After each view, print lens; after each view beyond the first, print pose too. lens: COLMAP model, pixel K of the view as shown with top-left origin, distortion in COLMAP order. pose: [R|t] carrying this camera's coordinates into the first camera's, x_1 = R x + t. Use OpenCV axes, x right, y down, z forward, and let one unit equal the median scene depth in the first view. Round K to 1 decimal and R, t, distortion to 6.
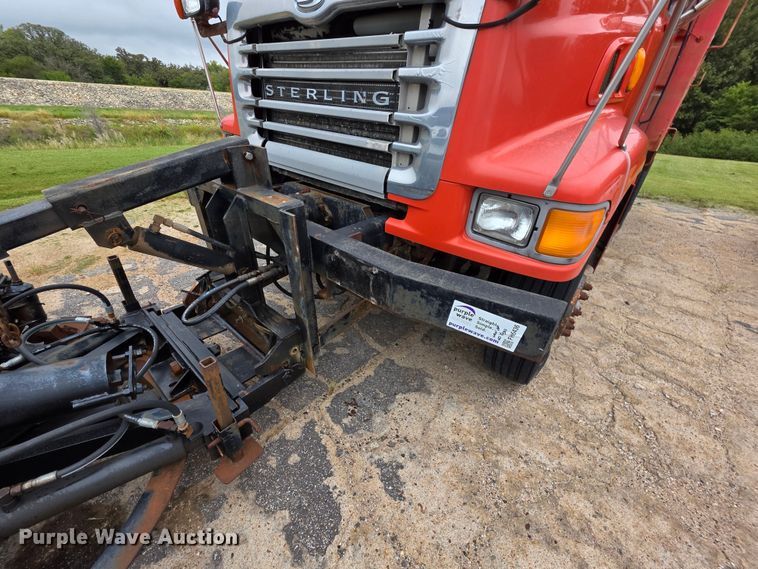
lens RADIAL K [[304.4, 0, 377.7], [0, 304.4, 284.8], [0, 0, 1]] dist [0.002288, -0.000602]
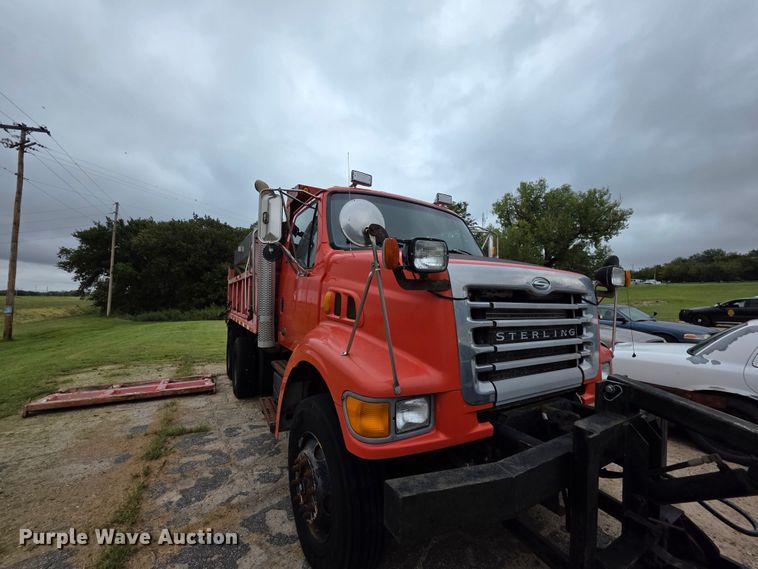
lens RADIAL K [[304.4, 0, 377.7], [0, 304.4, 284.8], [0, 0, 1]] dist [0.002288, -0.000602]
pose [[0.311333, -0.008031, 0.950267, -1.802870], [0.491210, 0.857376, -0.153688, -0.996928], [-0.813502, 0.514628, 0.270874, 1.136595]]
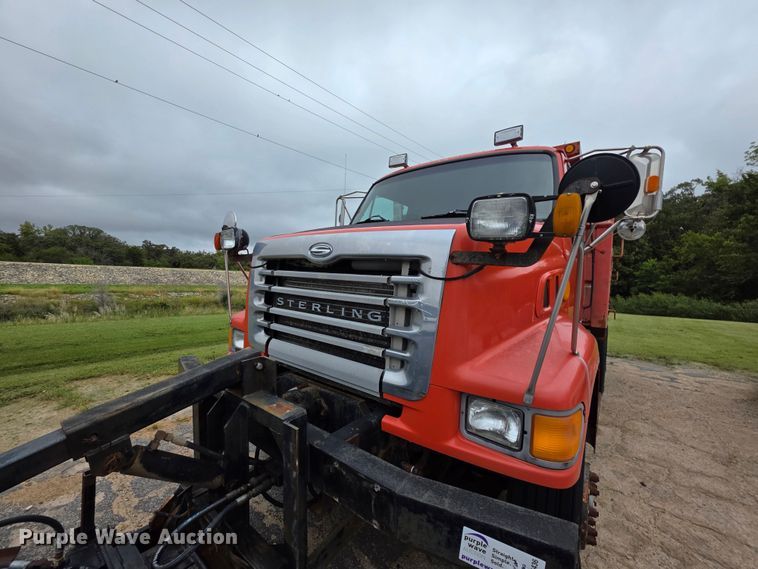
lens RADIAL K [[304.4, 0, 377.7], [0, 304.4, 284.8], [0, 0, 1]] dist [0.002288, -0.000602]
pose [[0.998426, -0.017231, 0.053374, -0.035641], [0.041044, 0.873020, -0.485954, -0.105701], [-0.038223, 0.487380, 0.872353, -0.127530]]
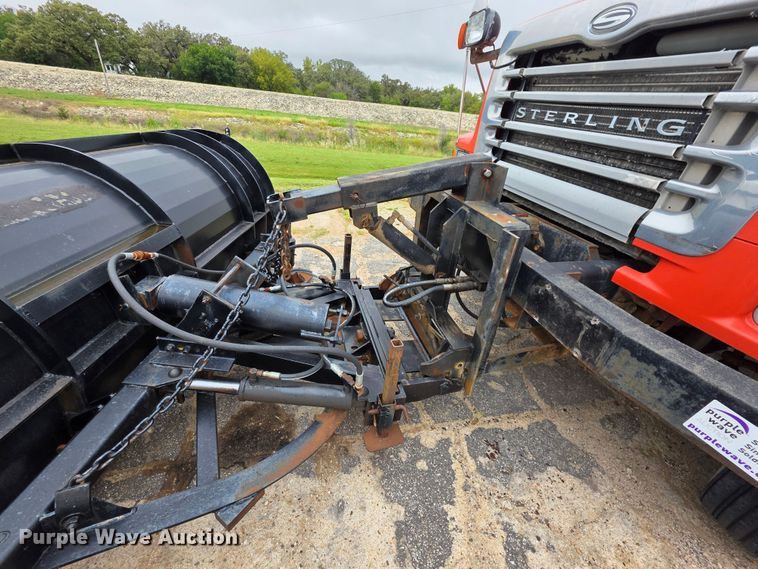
lens RADIAL K [[306.6, 0, 376.2], [0, 306.6, 286.2], [0, 0, 1]] dist [0.002268, -0.000479]
pose [[0.818376, 0.310381, -0.483657, -0.093652], [-0.334367, 0.941655, 0.038526, 0.024727], [0.467396, 0.130190, 0.874409, -0.039791]]
